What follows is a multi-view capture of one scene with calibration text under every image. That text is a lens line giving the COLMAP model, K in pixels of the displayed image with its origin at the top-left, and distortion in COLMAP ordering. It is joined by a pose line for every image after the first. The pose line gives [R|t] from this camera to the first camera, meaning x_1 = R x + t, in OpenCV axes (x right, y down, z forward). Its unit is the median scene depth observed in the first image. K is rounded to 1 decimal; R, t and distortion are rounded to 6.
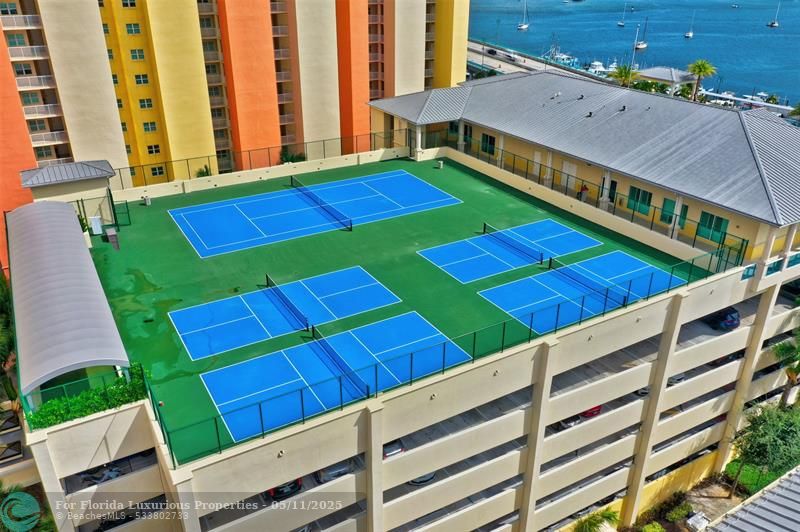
lens RADIAL K [[633.2, 0, 398.8], [0, 633.2, 269.6], [0, 0, 1]] dist [-0.004563, -0.002126]
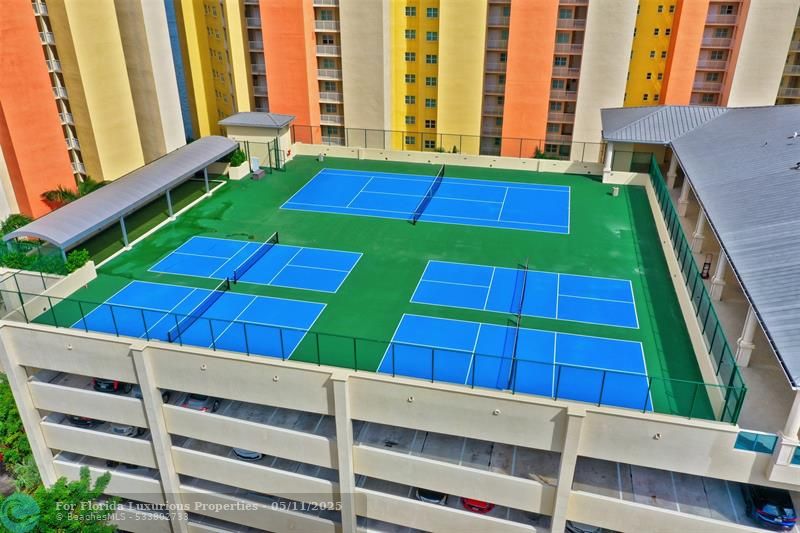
lens RADIAL K [[633.2, 0, 399.0], [0, 633.2, 263.8], [0, 0, 1]] dist [-0.004563, -0.002126]
pose [[0.715941, 0.302909, -0.629027, 0.505297], [-0.302285, 0.946638, 0.111802, -0.098858], [0.629326, 0.110102, 0.769302, 0.220552]]
